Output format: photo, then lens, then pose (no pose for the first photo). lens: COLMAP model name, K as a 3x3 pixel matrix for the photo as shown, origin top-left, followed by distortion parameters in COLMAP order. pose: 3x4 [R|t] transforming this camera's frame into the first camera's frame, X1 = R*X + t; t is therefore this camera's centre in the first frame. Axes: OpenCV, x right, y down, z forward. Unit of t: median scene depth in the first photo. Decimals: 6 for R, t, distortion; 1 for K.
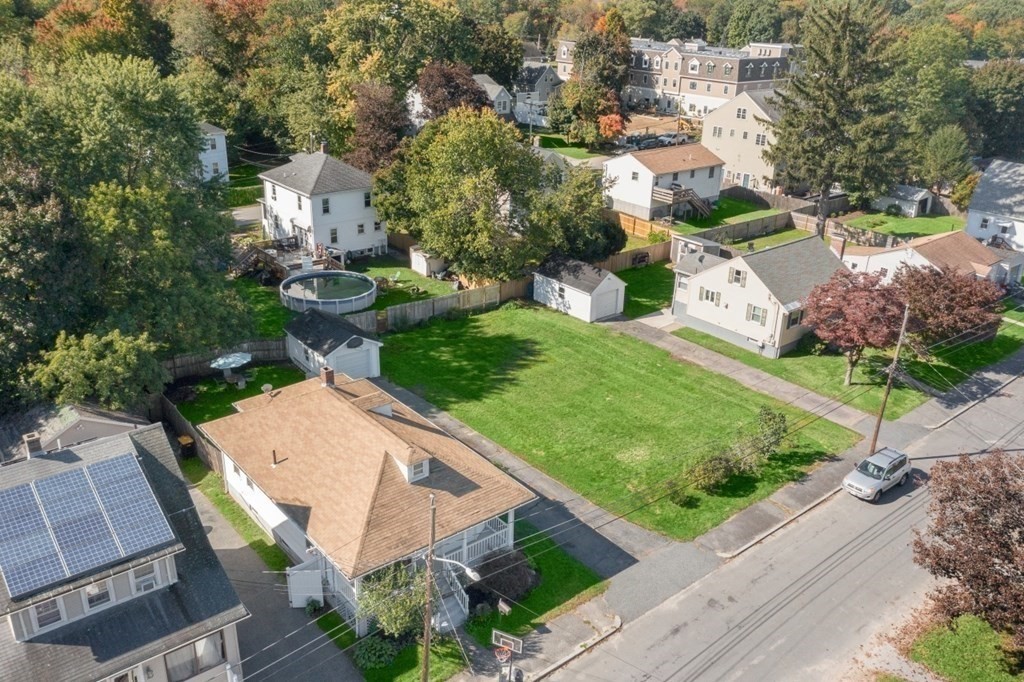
lens RADIAL K [[842.4, 0, 512.0], [0, 842.4, 341.0], [0, 0, 1]] dist [-0.000839, 0.000616]
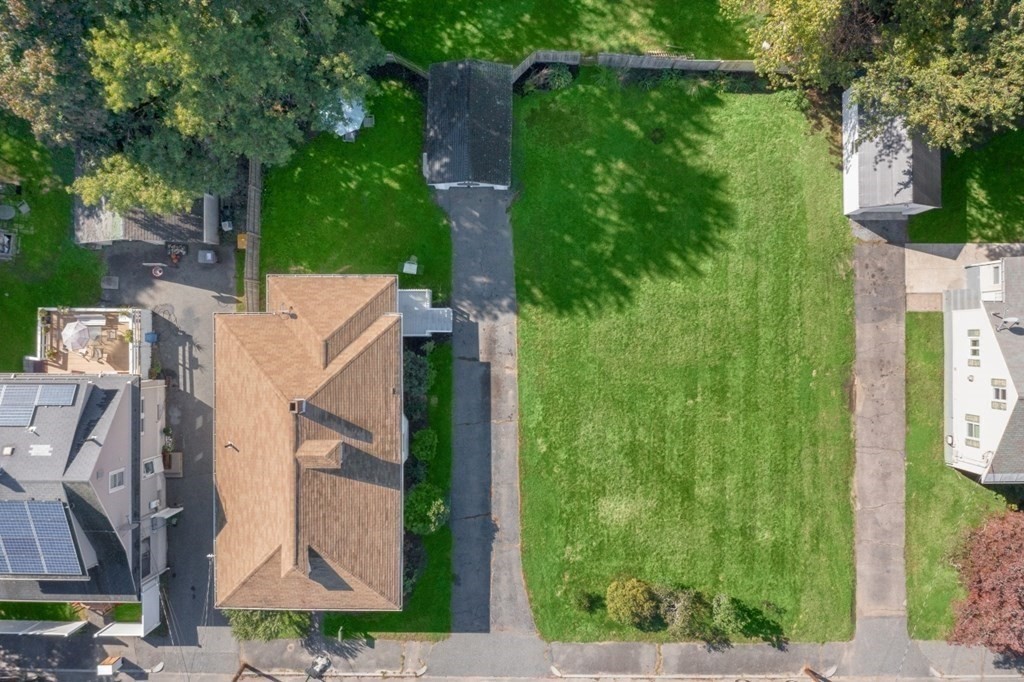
lens RADIAL K [[808.2, 0, 512.0], [0, 808.2, 341.0], [0, 0, 1]] dist [-0.024636, 0.002965]
pose [[0.768284, 0.639122, -0.035531, -0.036279], [-0.217178, 0.312478, 0.924766, -0.738455], [0.602141, -0.702766, 0.378875, 0.715620]]
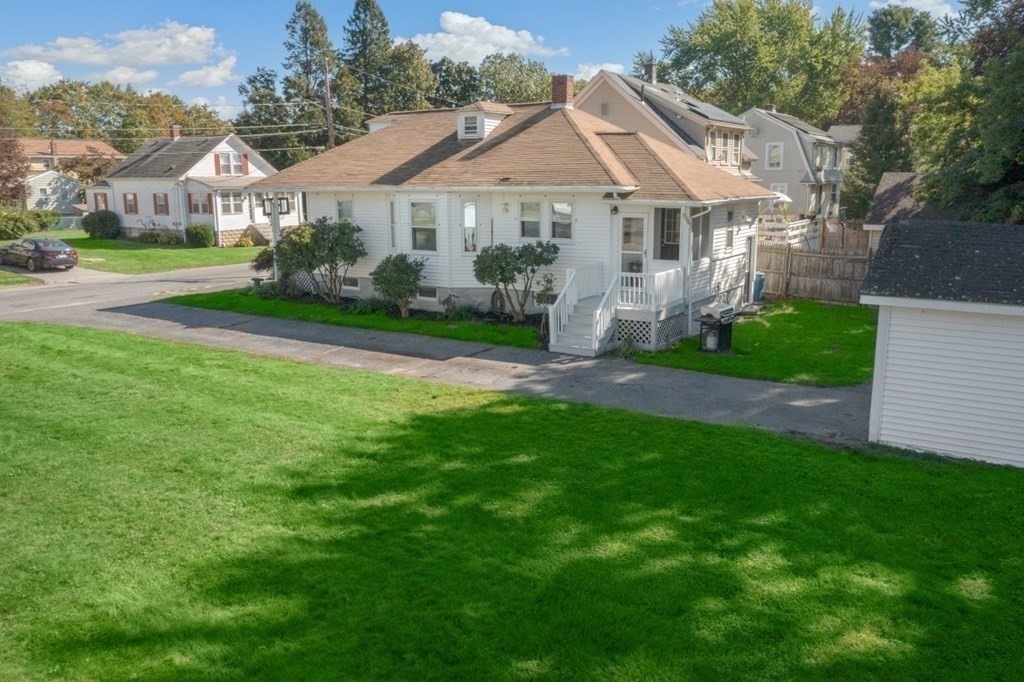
lens RADIAL K [[808.2, 0, 512.0], [0, 808.2, 341.0], [0, 0, 1]] dist [-0.024636, 0.002965]
pose [[-0.956934, 0.034345, -0.288266, 0.007063], [-0.132955, 0.830868, 0.540354, -0.106227], [0.258070, 0.555409, -0.790519, 1.338096]]
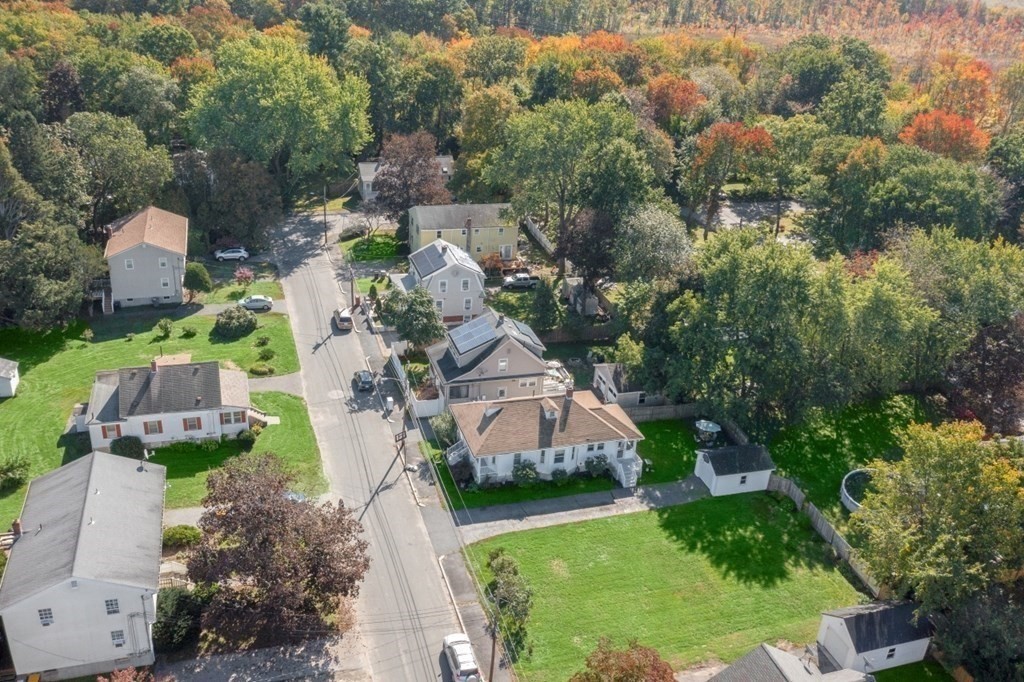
lens RADIAL K [[877.2, 0, 512.0], [0, 877.2, 341.0], [0, 0, 1]] dist [-0.040009, 0.010556]
pose [[-0.376523, 0.356649, -0.855004, 1.288170], [-0.428263, 0.751377, 0.502020, -0.849439], [0.821475, 0.555189, -0.130171, 0.913627]]
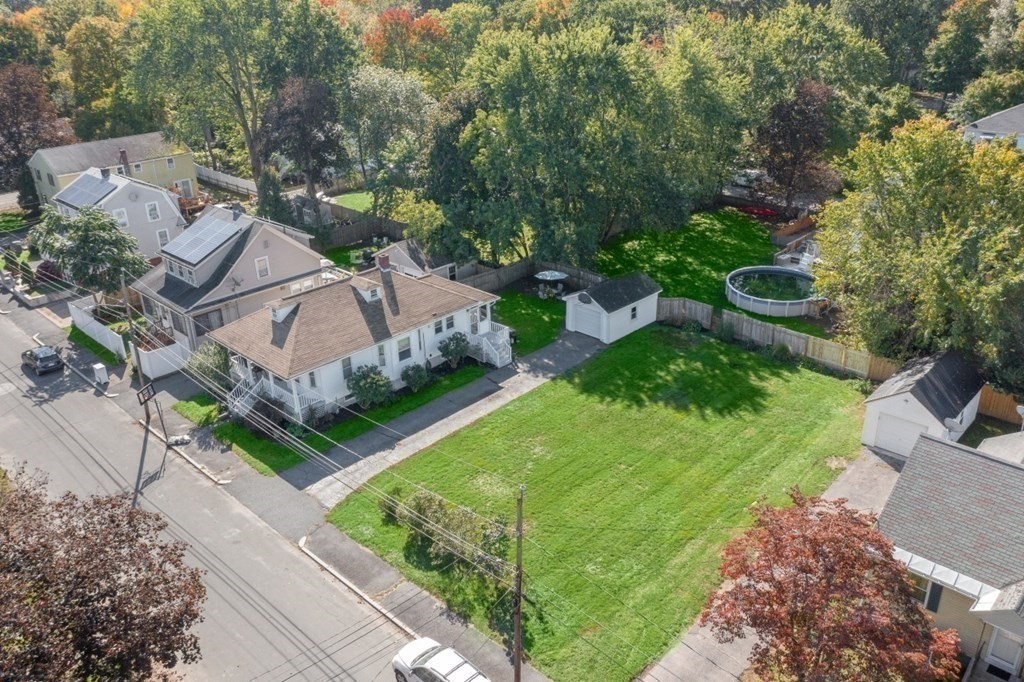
lens RADIAL K [[808.2, 0, 512.0], [0, 808.2, 341.0], [0, 0, 1]] dist [-0.024636, 0.002965]
pose [[0.108836, 0.386432, -0.915874, 0.864804], [-0.359771, 0.874200, 0.326096, -0.283006], [0.926671, 0.294014, 0.234172, 0.775926]]
